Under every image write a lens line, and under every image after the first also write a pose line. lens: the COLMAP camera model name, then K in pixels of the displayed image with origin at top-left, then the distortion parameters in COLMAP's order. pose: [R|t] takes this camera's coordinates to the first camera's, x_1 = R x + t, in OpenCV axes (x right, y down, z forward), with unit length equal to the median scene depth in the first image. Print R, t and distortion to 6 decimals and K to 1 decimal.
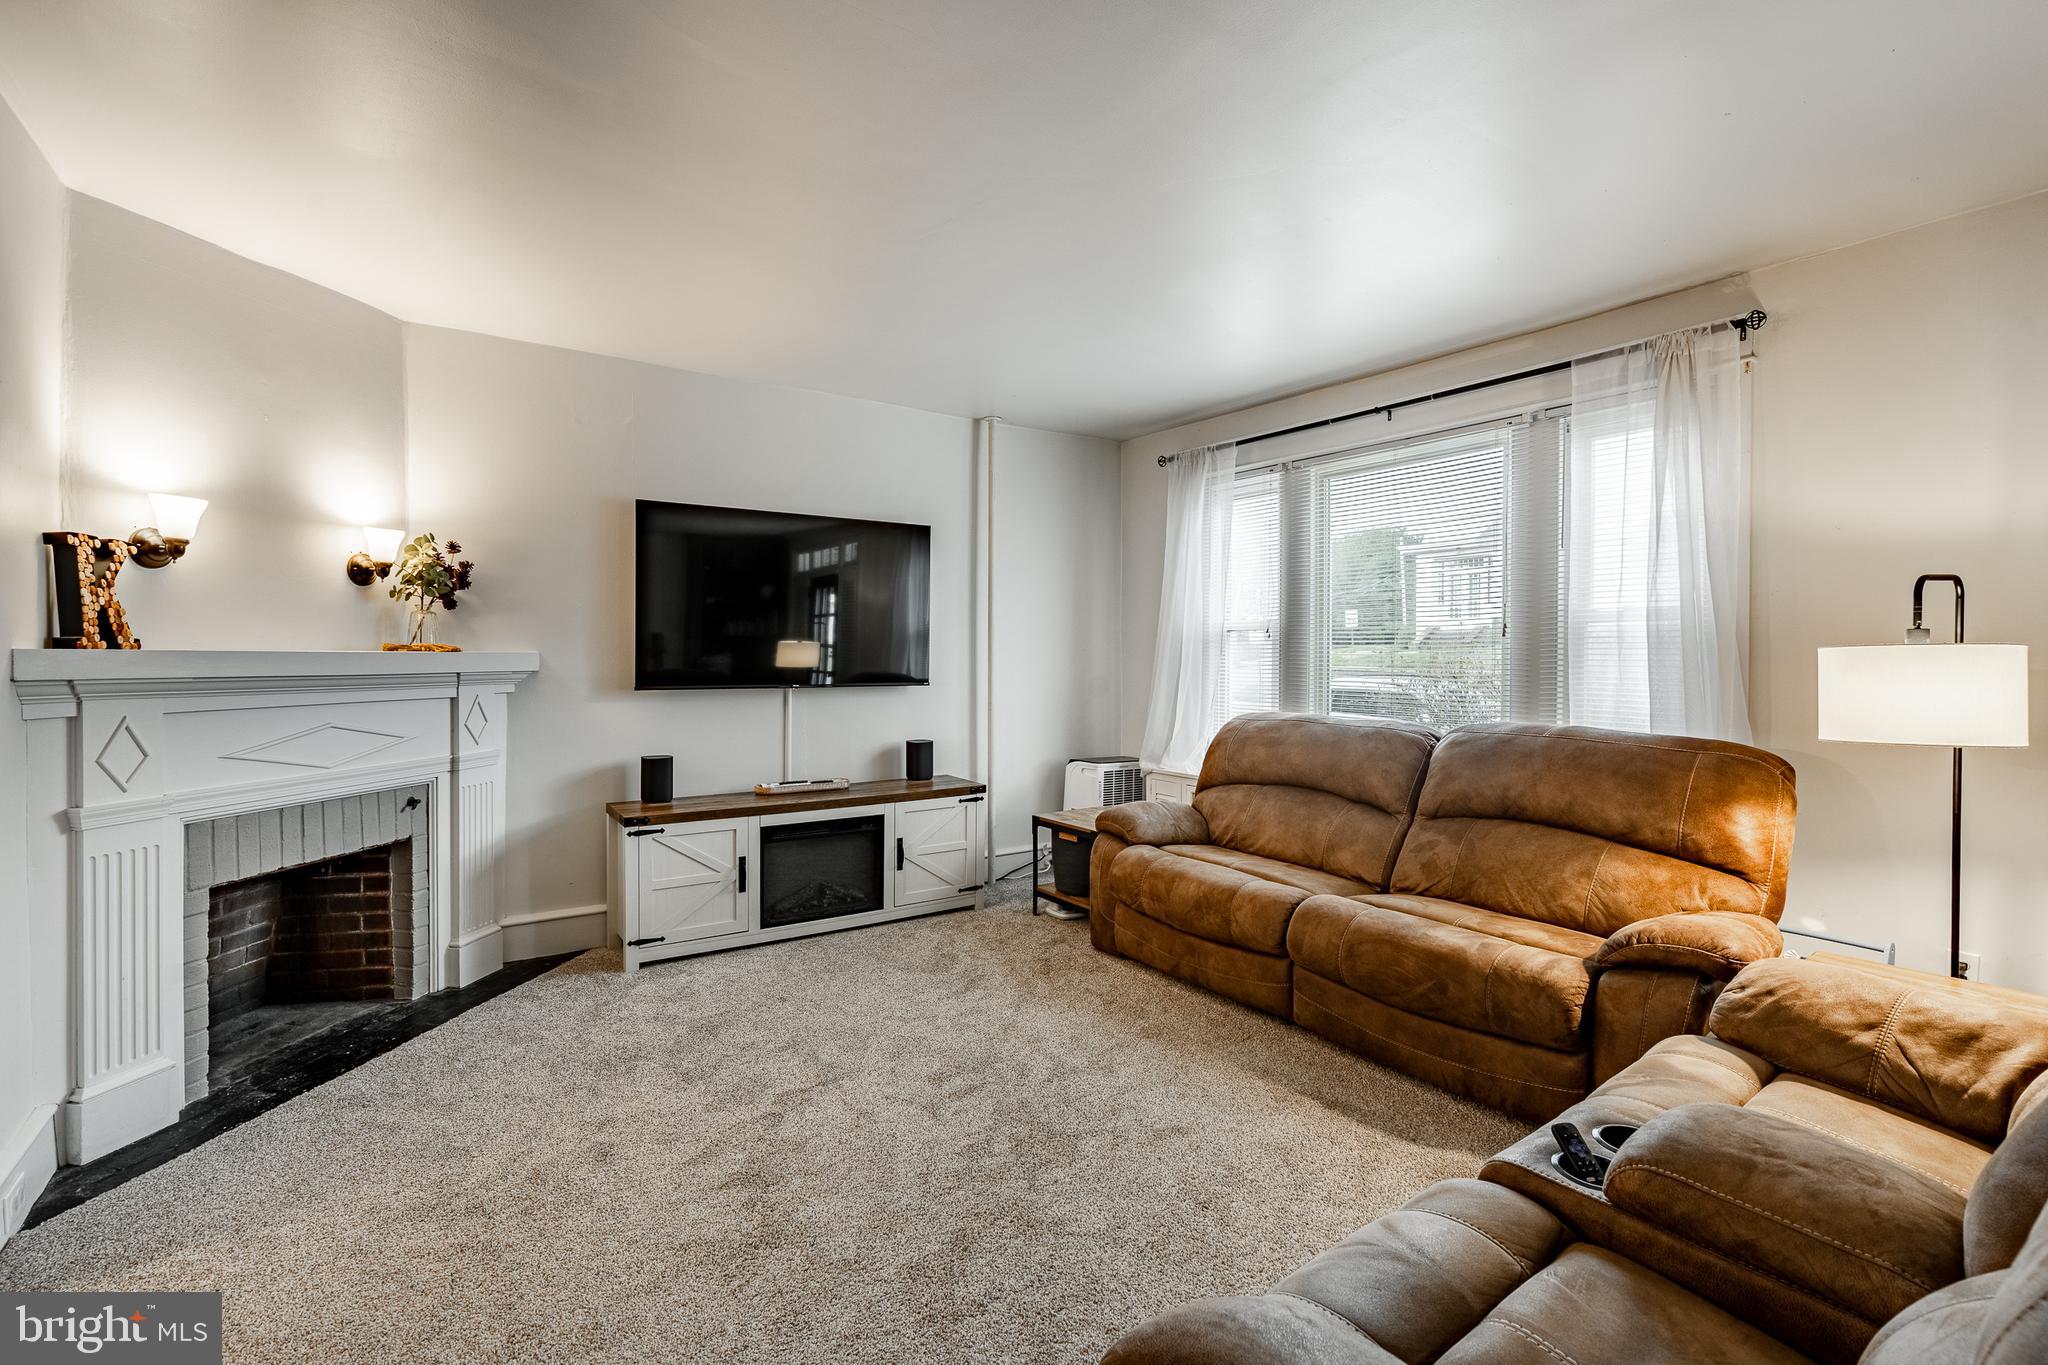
lens RADIAL K [[928.9, 0, 1020.9], [0, 928.9, 668.2], [0, 0, 1]] dist [-0.002020, 0.000837]
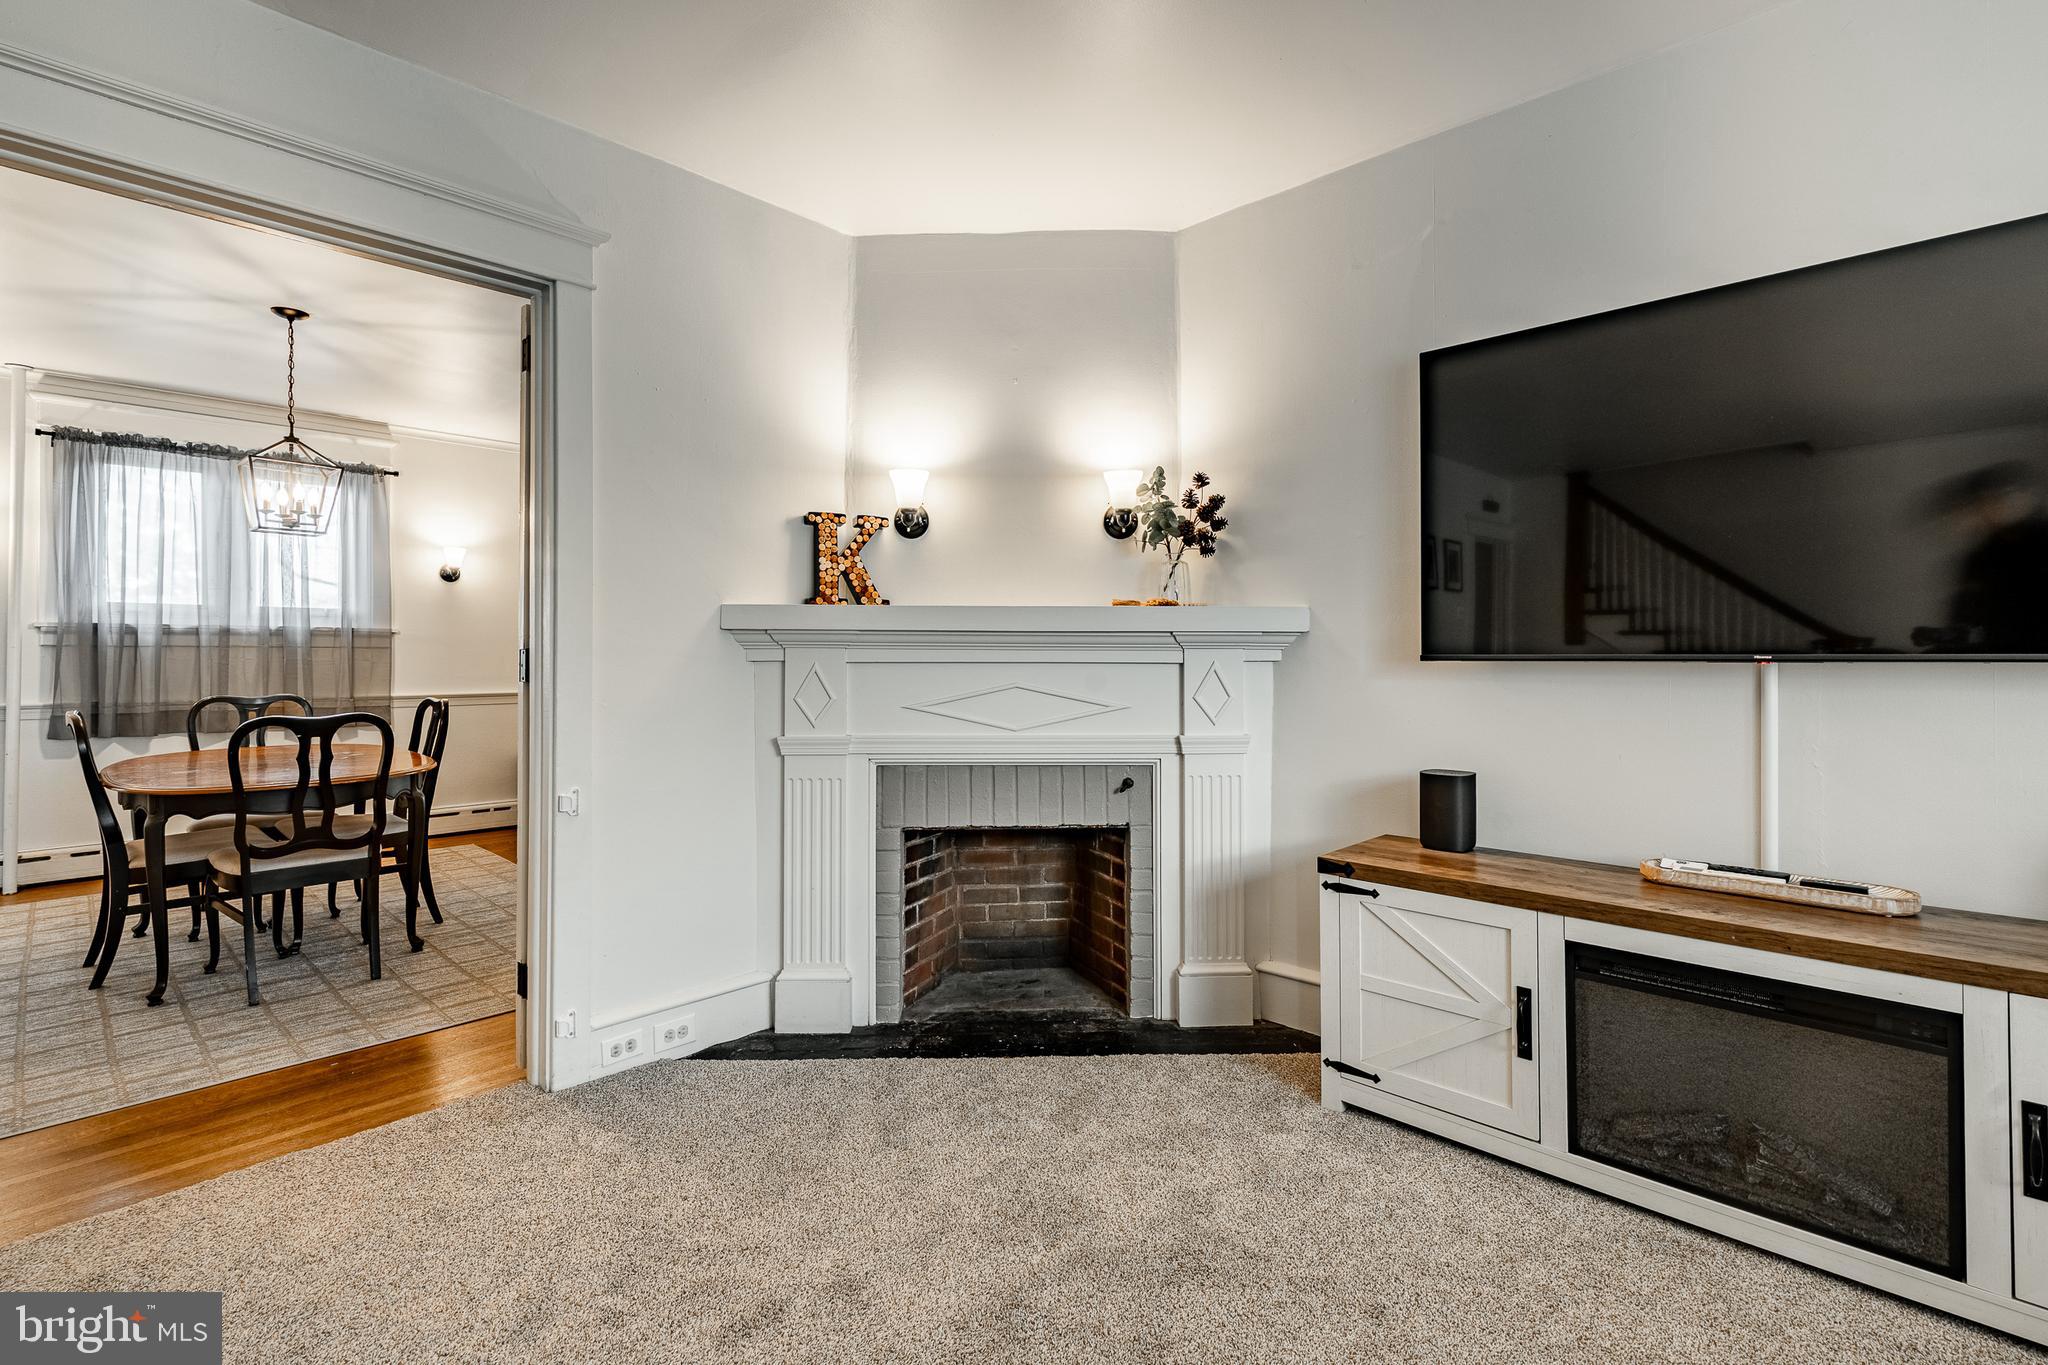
lens RADIAL K [[932.6, 0, 1015.1], [0, 932.6, 651.3], [0, 0, 1]] dist [-0.000998, 0.000229]
pose [[0.203393, -0.011097, -0.979034, 0.173572], [-0.015319, 0.999777, -0.014515, 0.038008], [0.978977, 0.017950, 0.203177, 0.757497]]
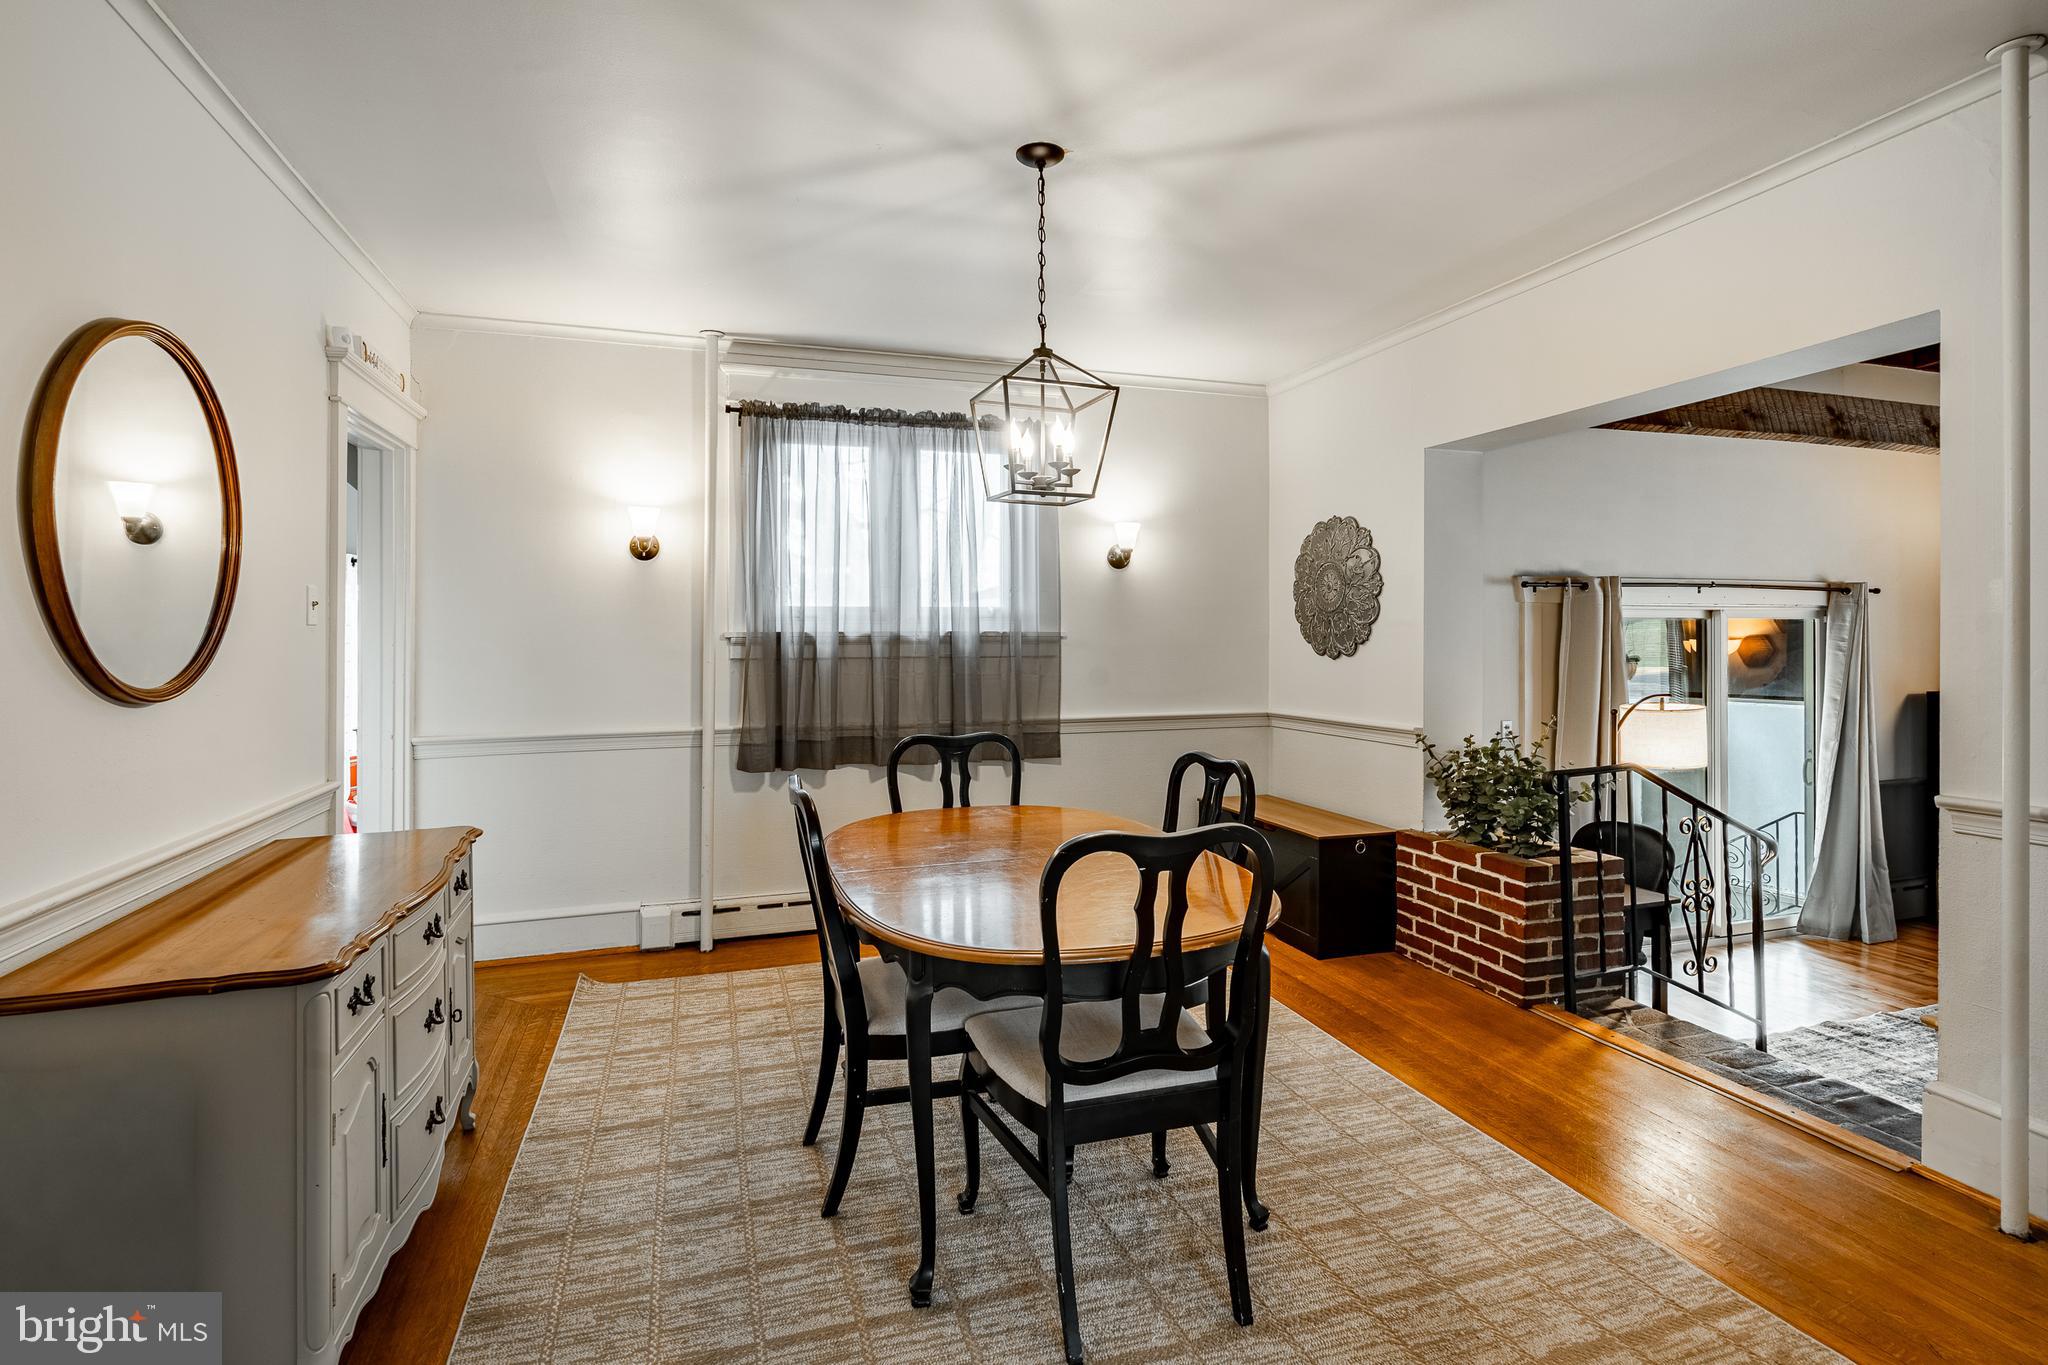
lens RADIAL K [[995.3, 0, 1032.9], [0, 995.3, 628.7], [0, 0, 1]] dist [0.000644, -0.000172]
pose [[-0.269146, -0.012880, -0.963013, -0.390591], [-0.014024, 0.999857, -0.009453, -0.002860], [0.962997, 0.010961, -0.269288, 0.307723]]
